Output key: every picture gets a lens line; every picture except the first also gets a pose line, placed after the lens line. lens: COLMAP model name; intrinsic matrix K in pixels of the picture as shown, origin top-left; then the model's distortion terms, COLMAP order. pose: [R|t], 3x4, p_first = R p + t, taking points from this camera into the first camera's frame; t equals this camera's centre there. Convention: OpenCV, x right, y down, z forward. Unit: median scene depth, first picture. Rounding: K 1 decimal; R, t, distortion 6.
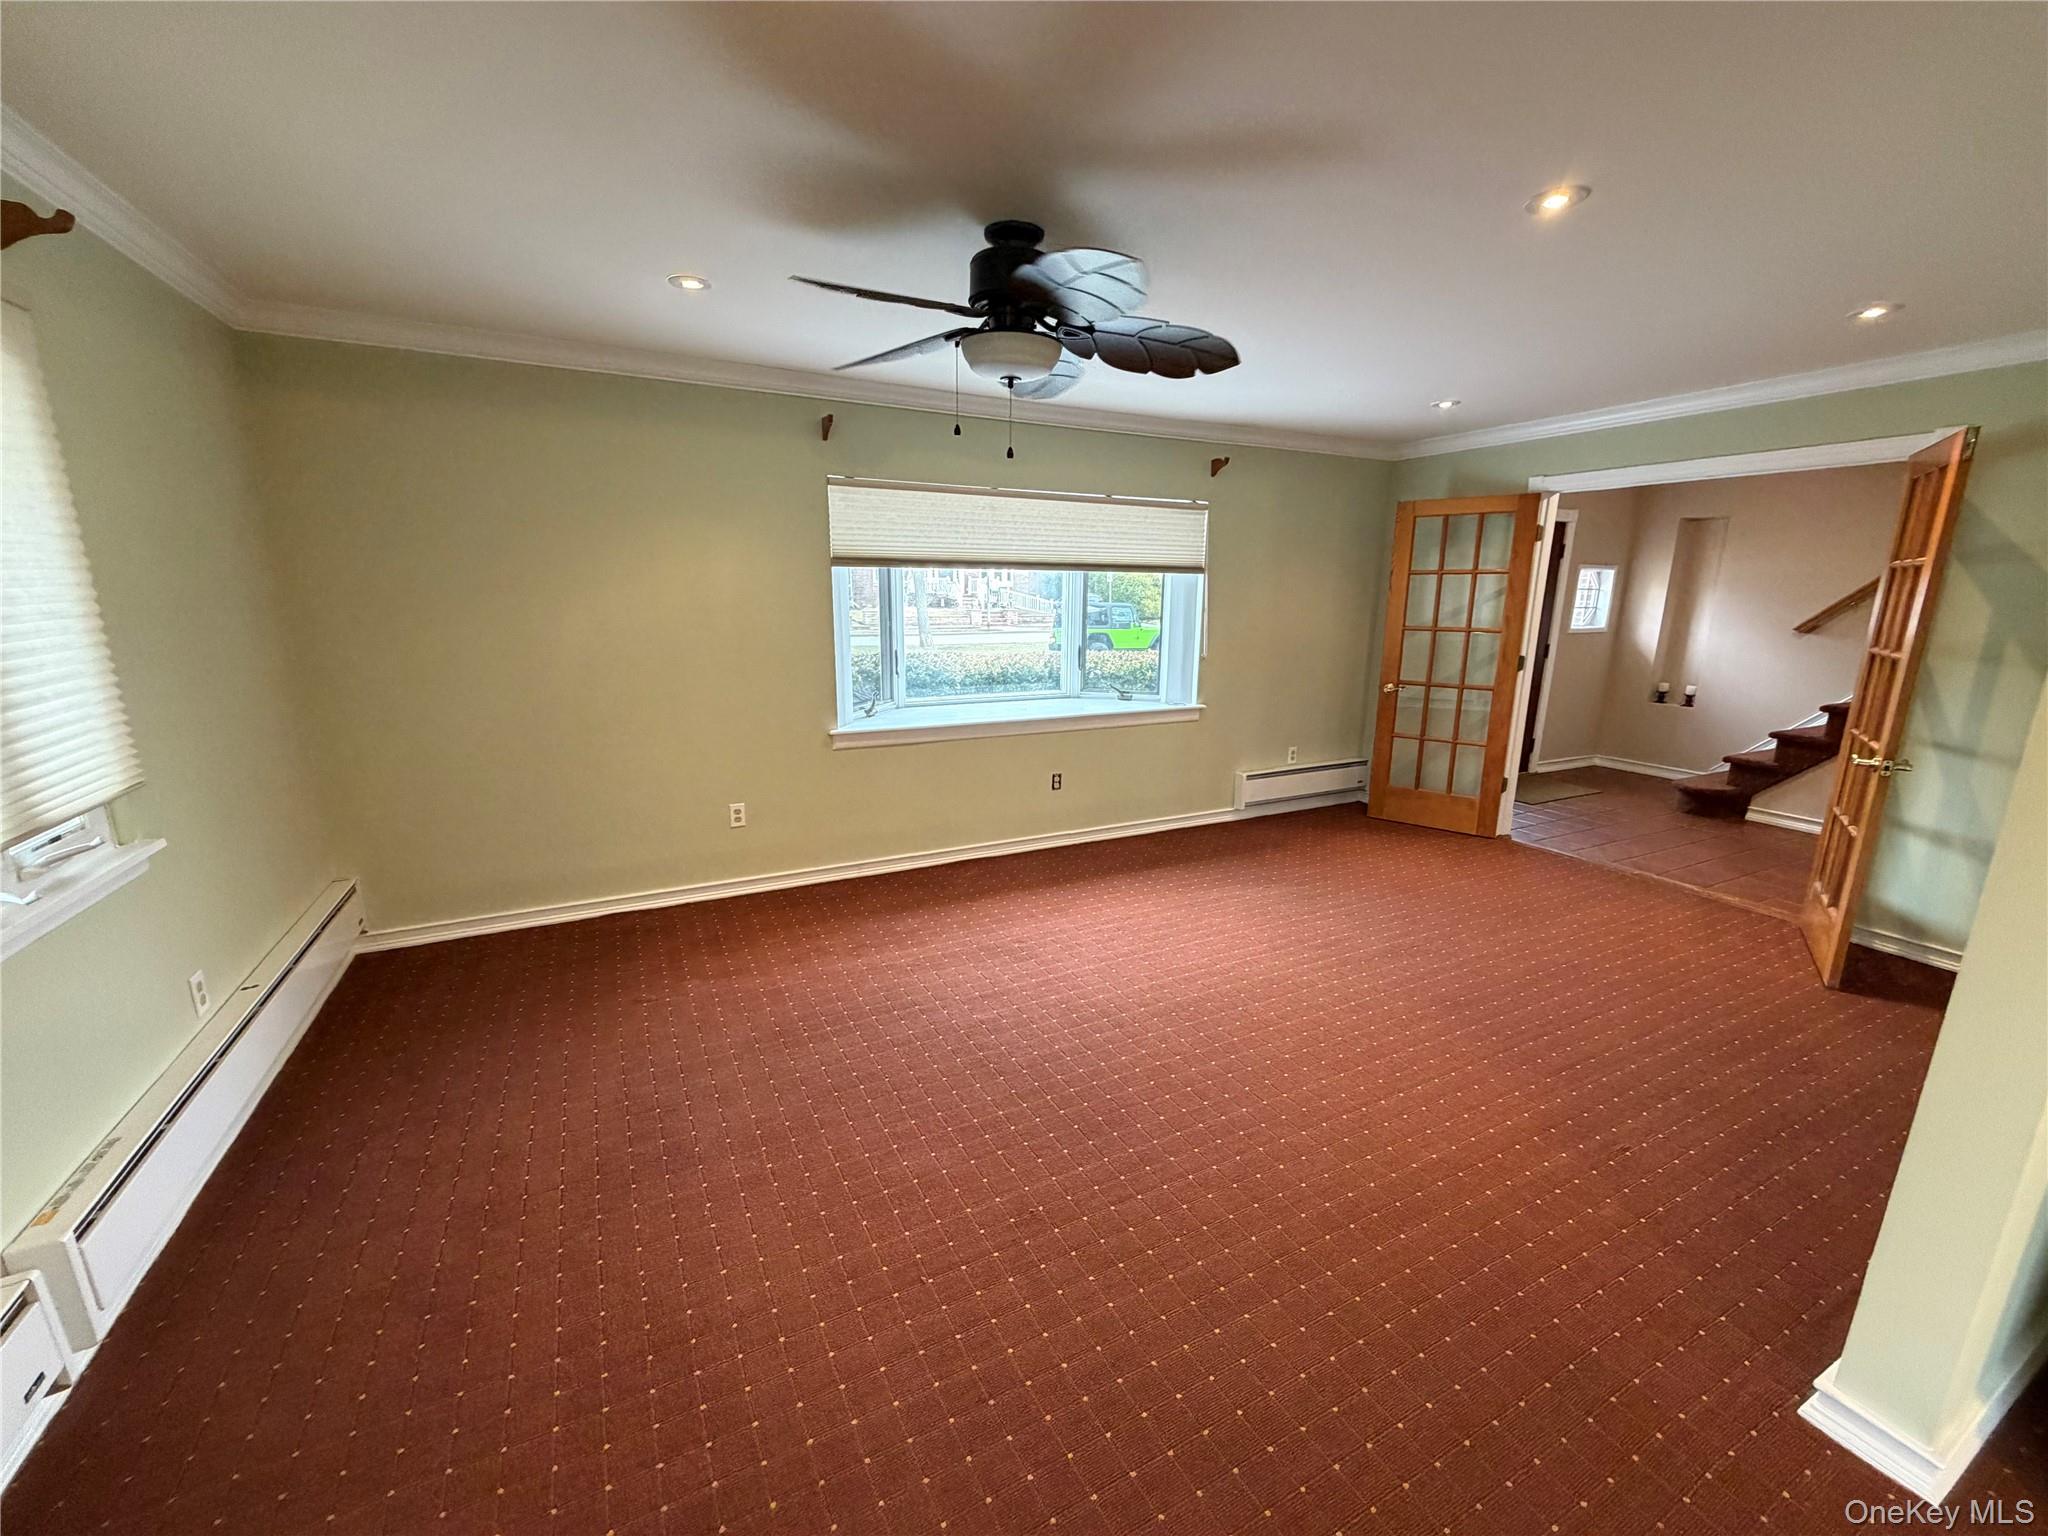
lens RADIAL K [[815.6, 0, 1024.0], [0, 815.6, 768.0], [0, 0, 1]] dist [-0.000537, 0.000115]
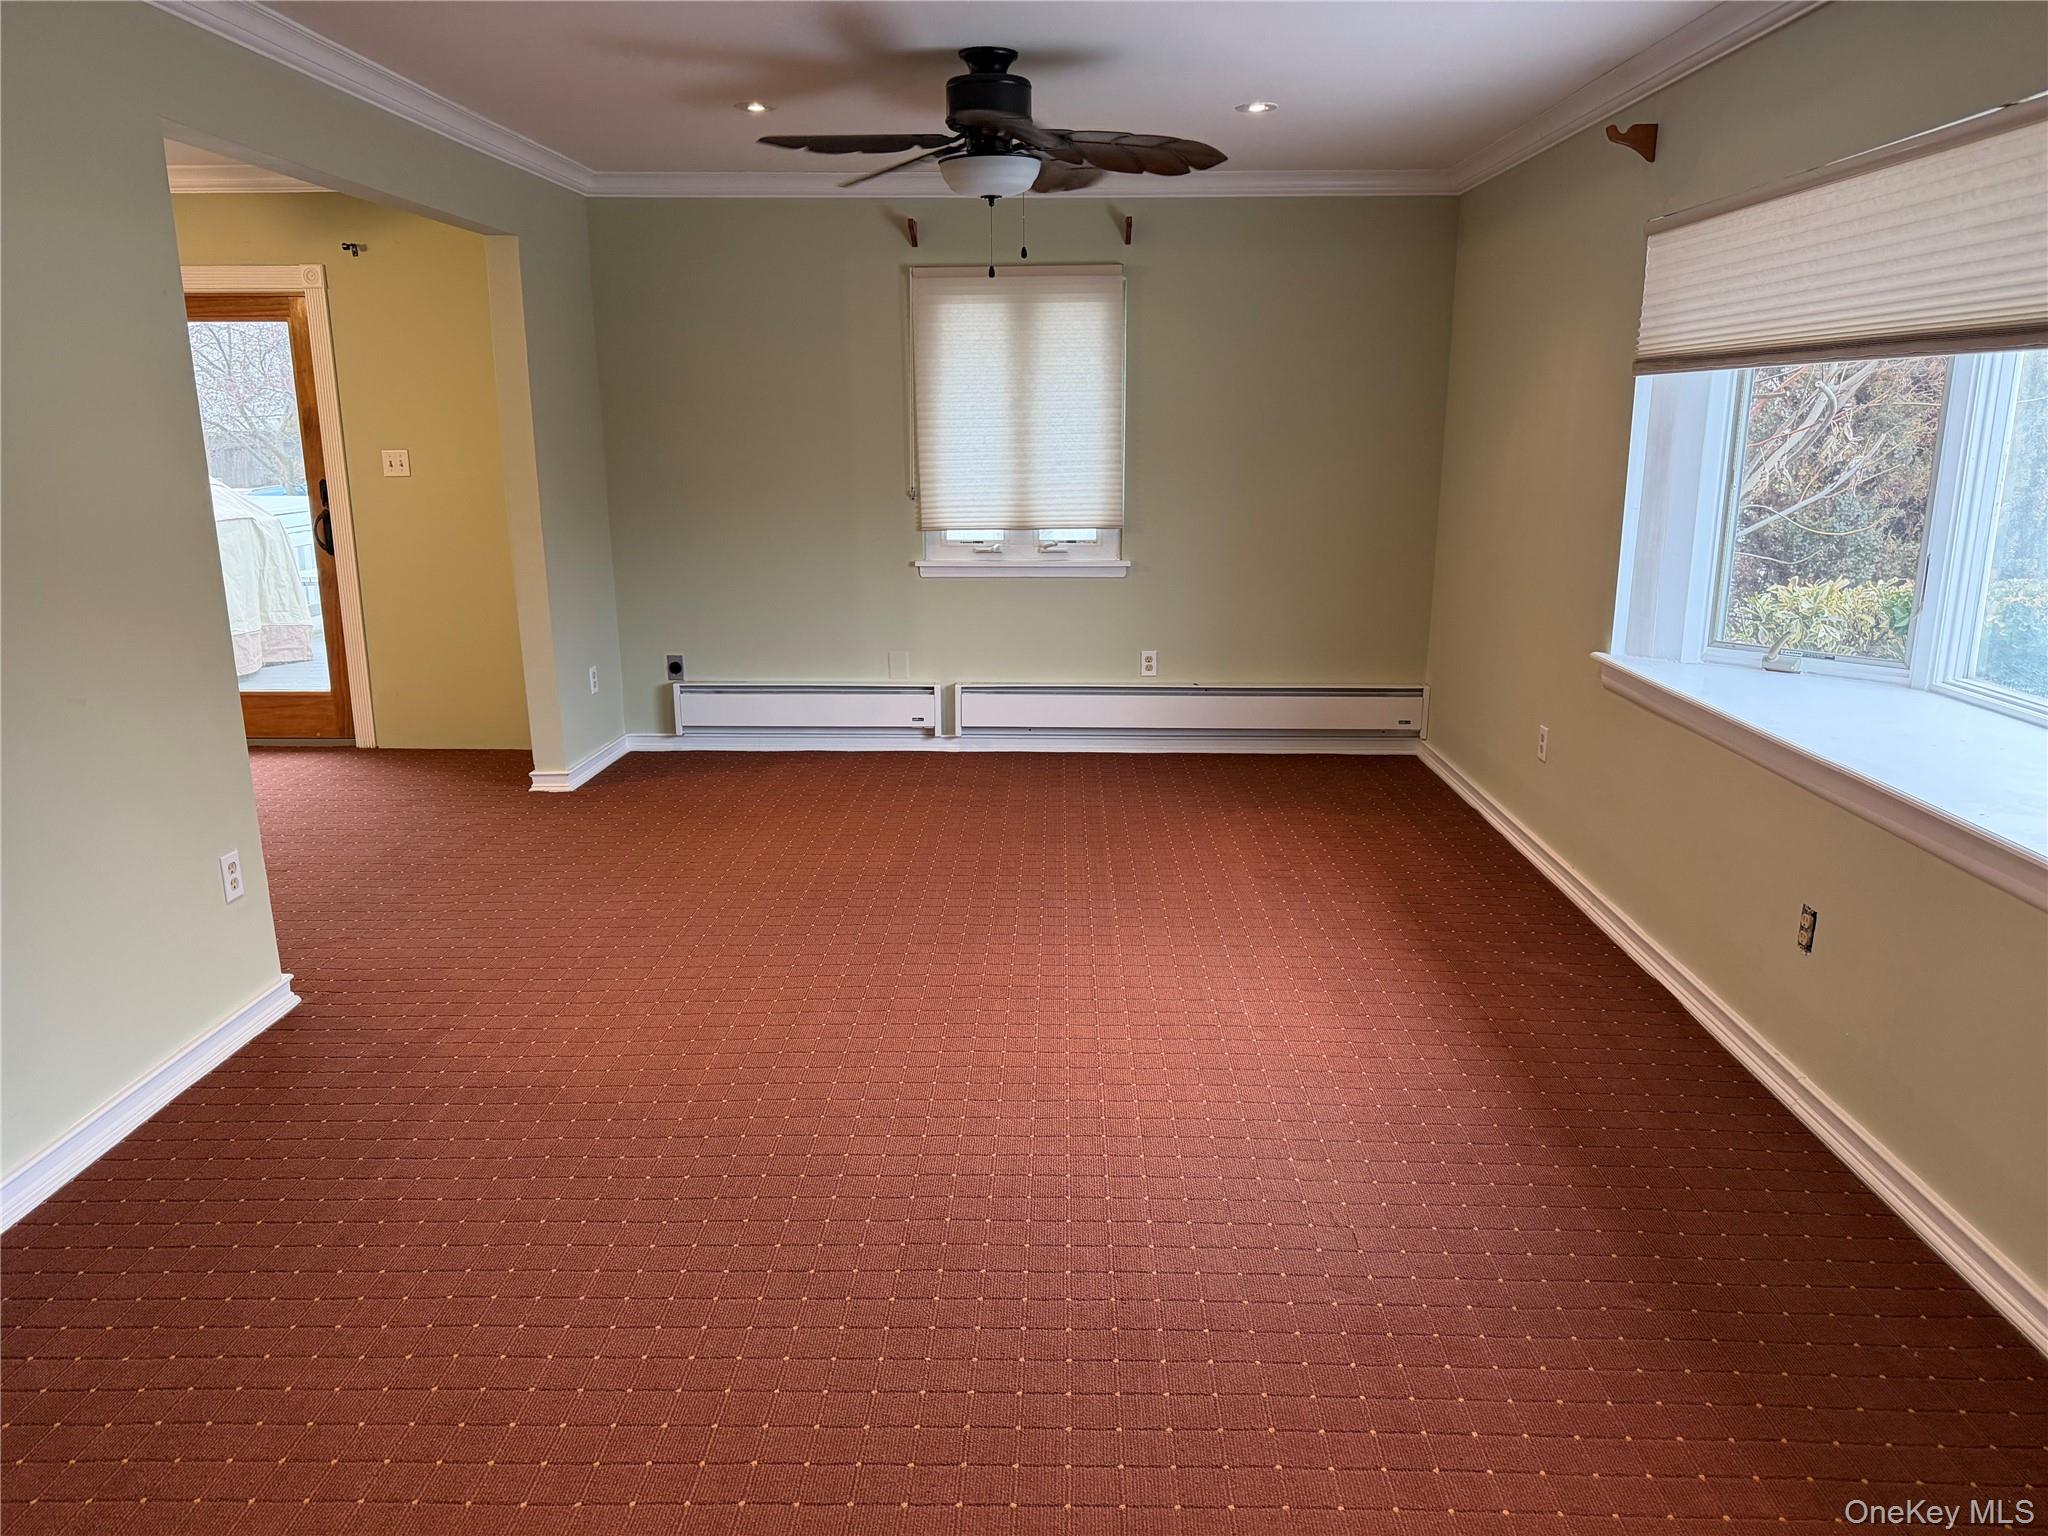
lens RADIAL K [[1454.2, 0, 1033.0], [0, 1454.2, 778.4], [0, 0, 1]] dist [0.121394, -0.194635]
pose [[-0.478613, 0.200664, -0.854789, 0.873360], [-0.196811, 0.924244, 0.327167, -0.223742], [0.855684, 0.324818, -0.402862, 1.064406]]
